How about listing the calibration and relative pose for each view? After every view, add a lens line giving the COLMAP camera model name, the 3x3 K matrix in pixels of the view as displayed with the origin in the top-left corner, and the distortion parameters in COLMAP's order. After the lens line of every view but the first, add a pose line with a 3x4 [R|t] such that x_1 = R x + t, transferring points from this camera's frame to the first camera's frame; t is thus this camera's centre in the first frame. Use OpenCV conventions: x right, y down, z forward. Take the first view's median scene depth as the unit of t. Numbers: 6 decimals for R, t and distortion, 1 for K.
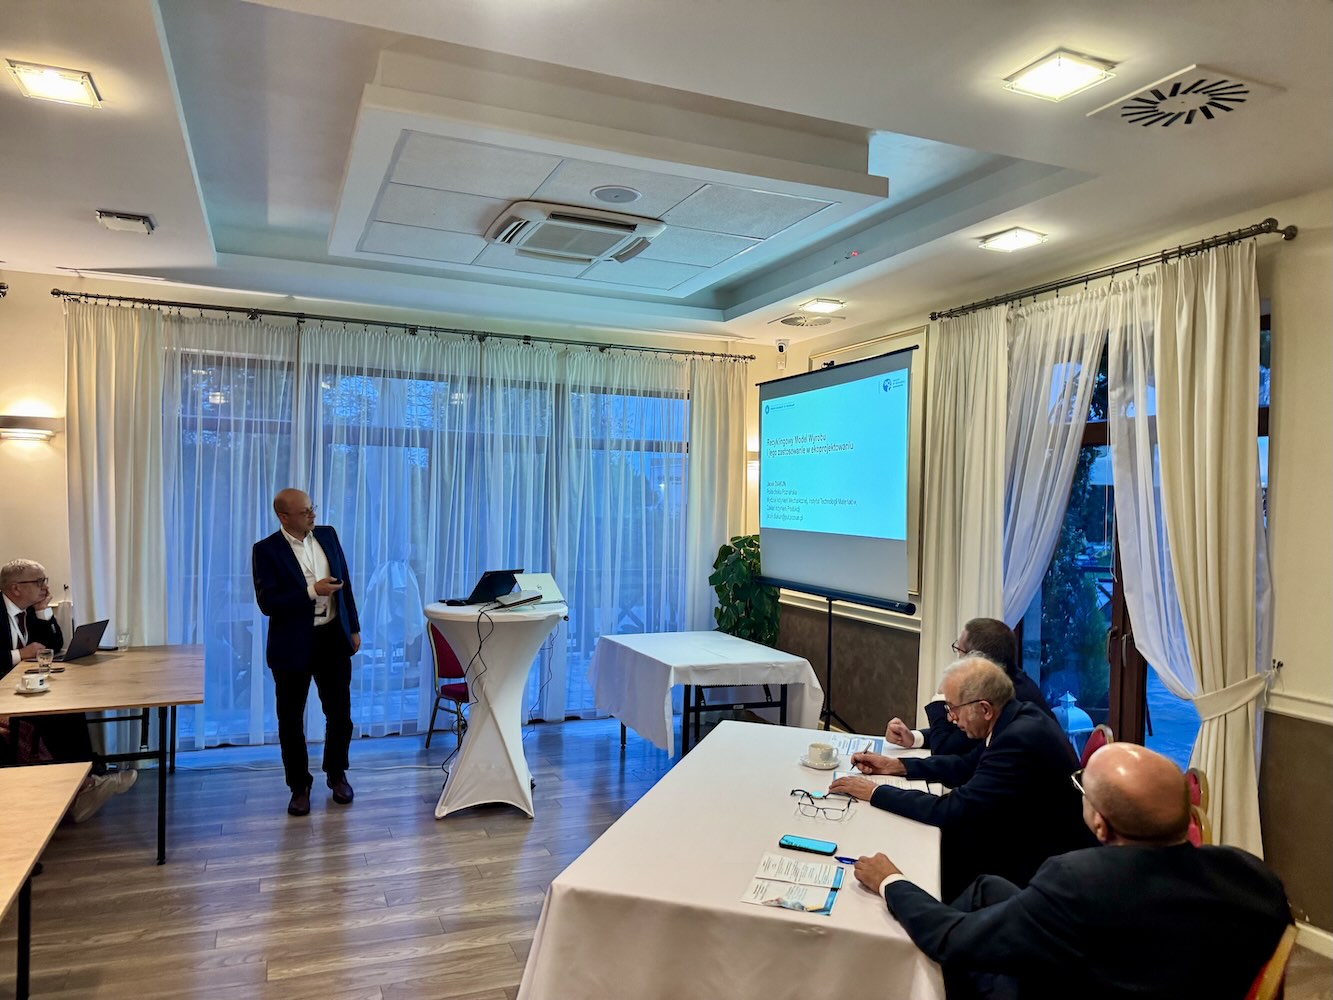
lens RADIAL K [[937.3, 0, 660.5], [0, 937.3, 505.5], [0, 0, 1]] dist [0.068667, -0.089763]
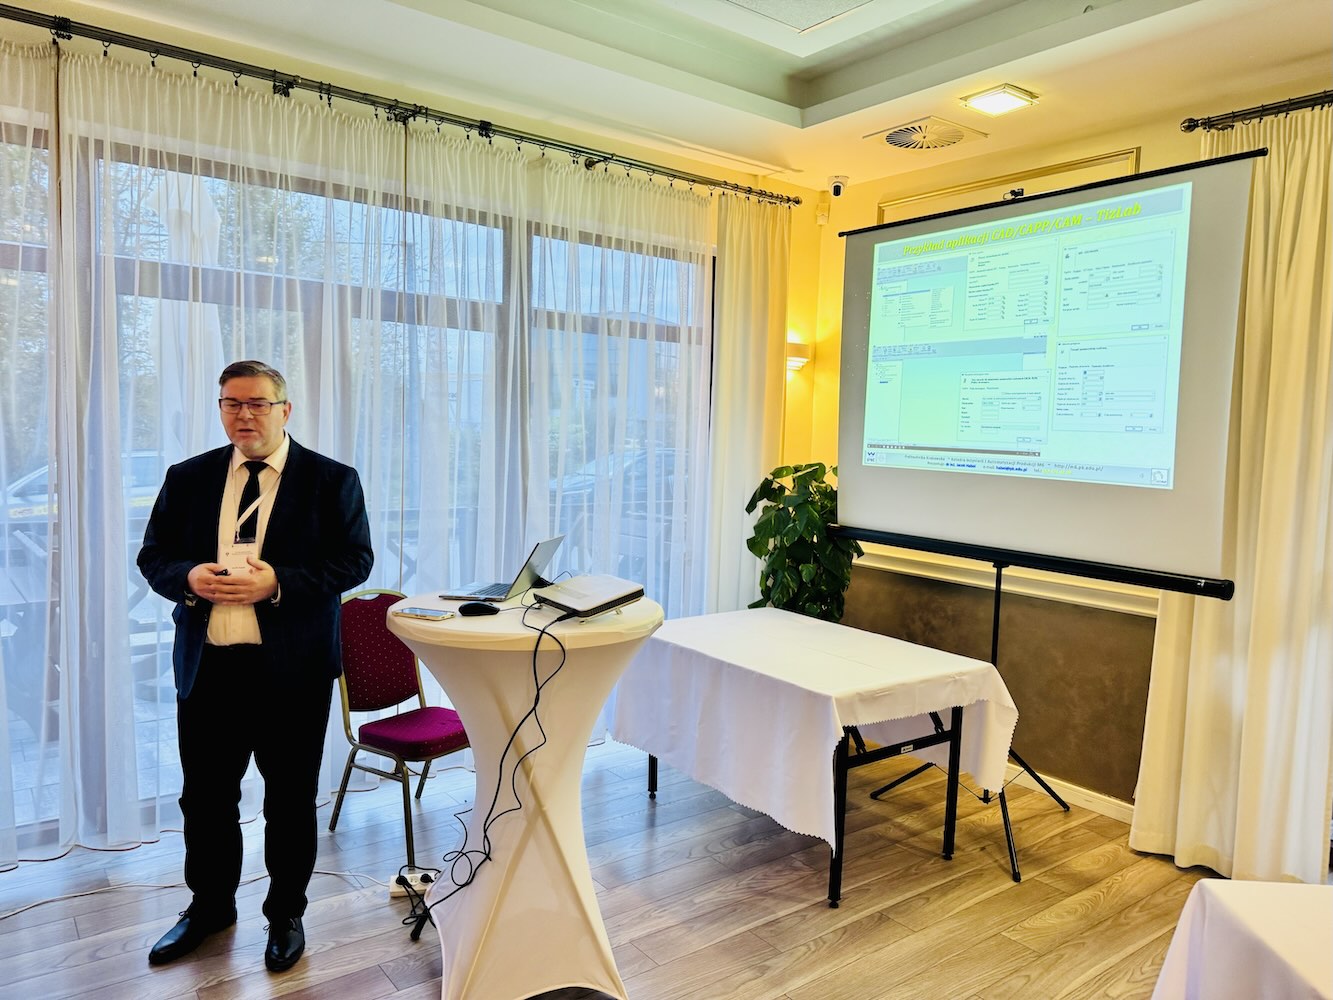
lens RADIAL K [[937.3, 0, 670.5], [0, 937.3, 509.1], [0, 0, 1]] dist [0.068667, -0.089763]
pose [[0.965577, -0.013644, 0.259761, -0.233241], [-0.009648, 0.996058, 0.088183, 0.006147], [-0.259940, -0.087654, 0.961638, 0.479851]]
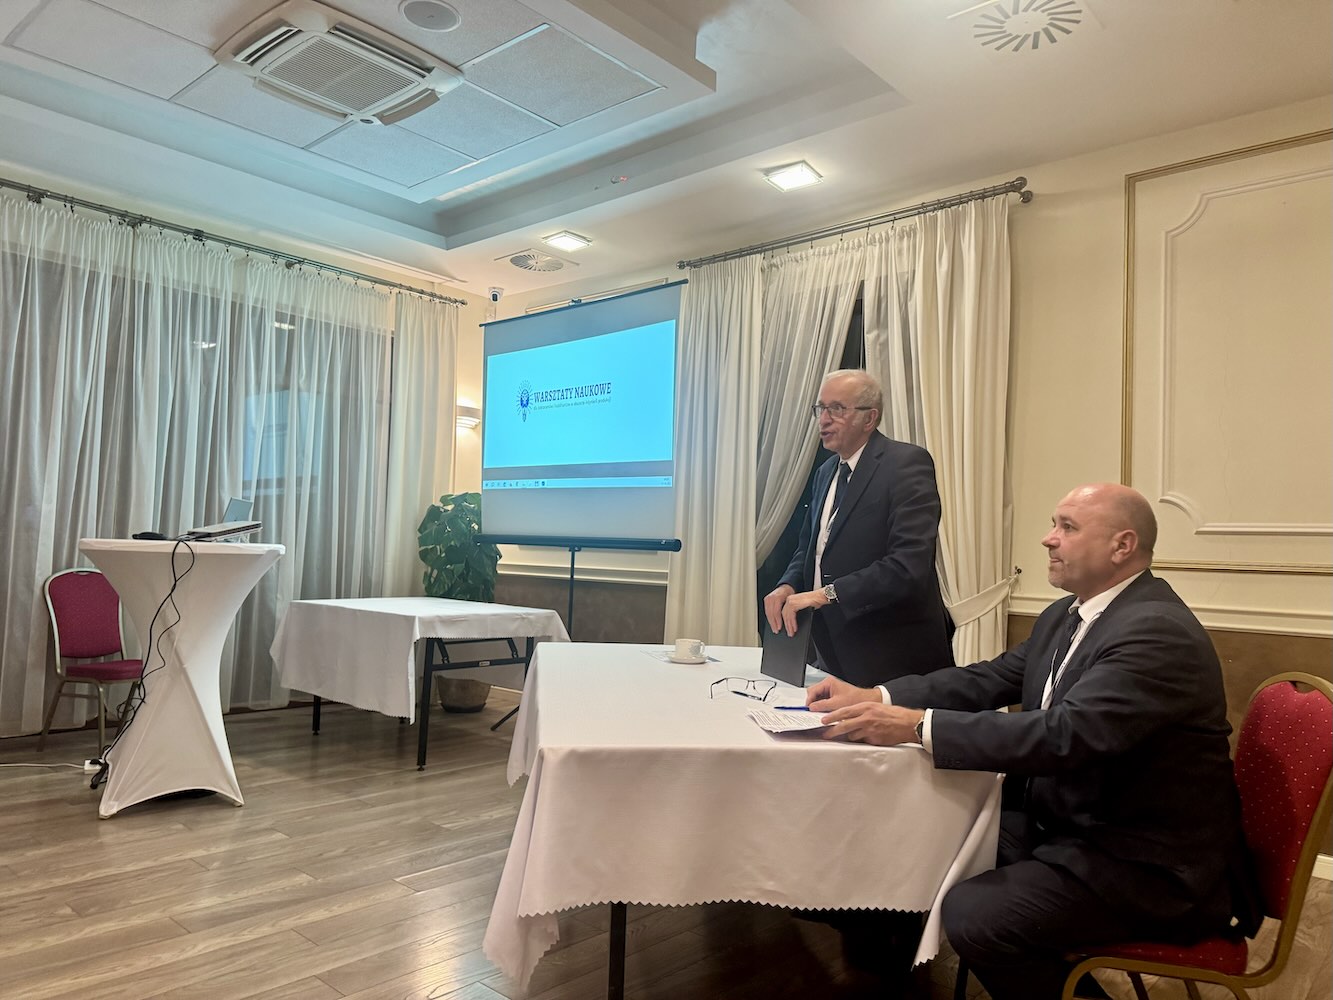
lens RADIAL K [[937.3, 0, 680.0], [0, 937.3, 507.2], [0, 0, 1]] dist [0.068667, -0.089763]
pose [[0.897354, 0.029892, 0.440298, -0.153148], [-0.014291, 0.999148, -0.038707, 0.102058], [-0.441080, 0.028441, 0.897017, 0.118471]]
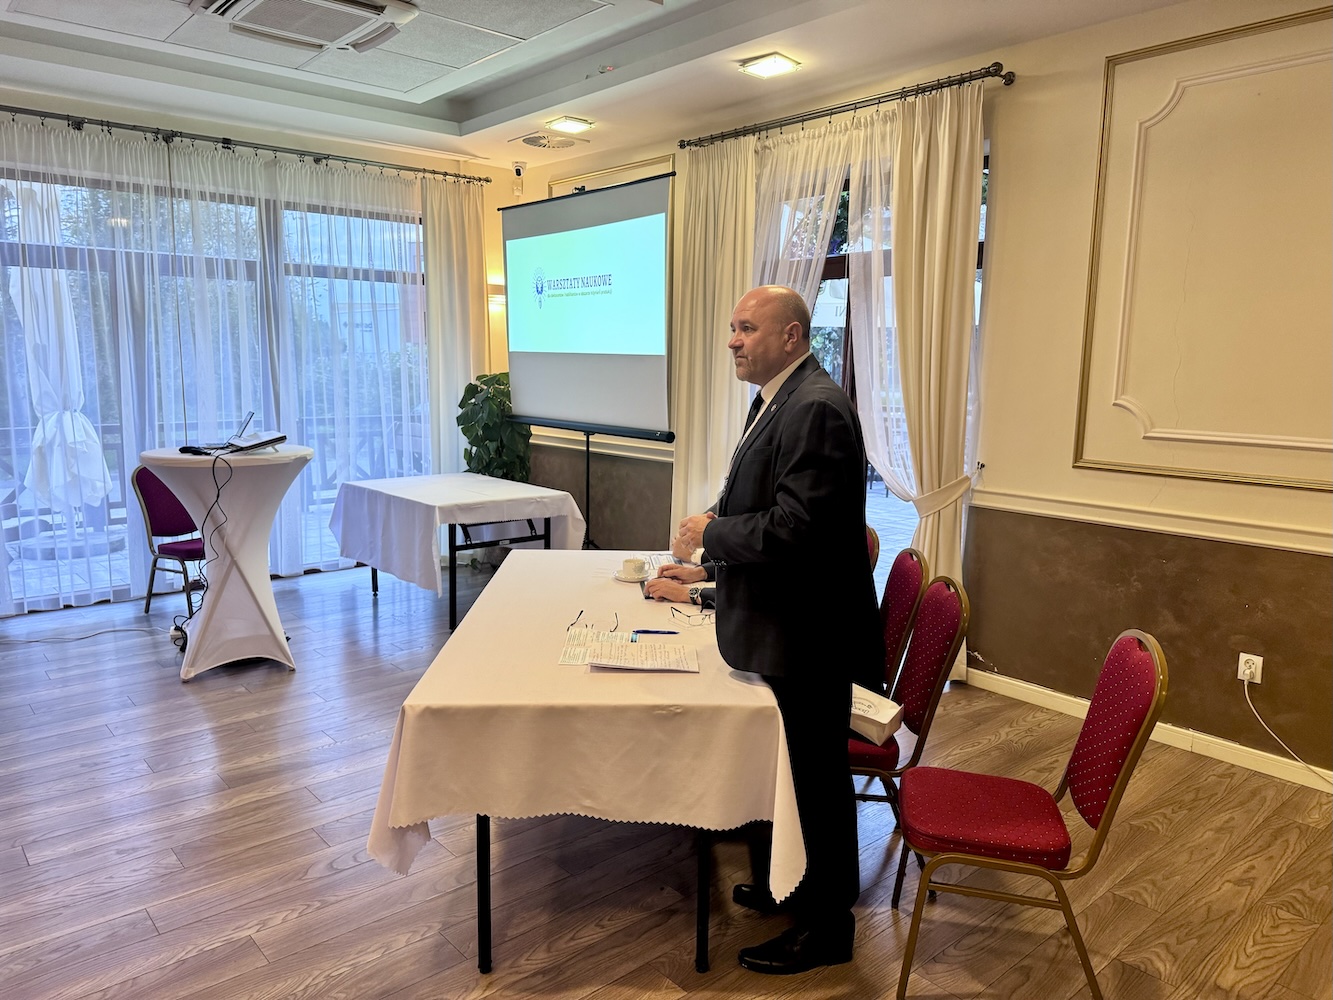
lens RADIAL K [[937.3, 0, 672.8], [0, 937.3, 508.2], [0, 0, 1]] dist [0.068667, -0.089763]
pose [[0.946381, -0.059563, 0.317516, -0.064745], [0.007808, 0.986786, 0.161841, 0.018423], [-0.322960, -0.150684, 0.934340, 0.012278]]
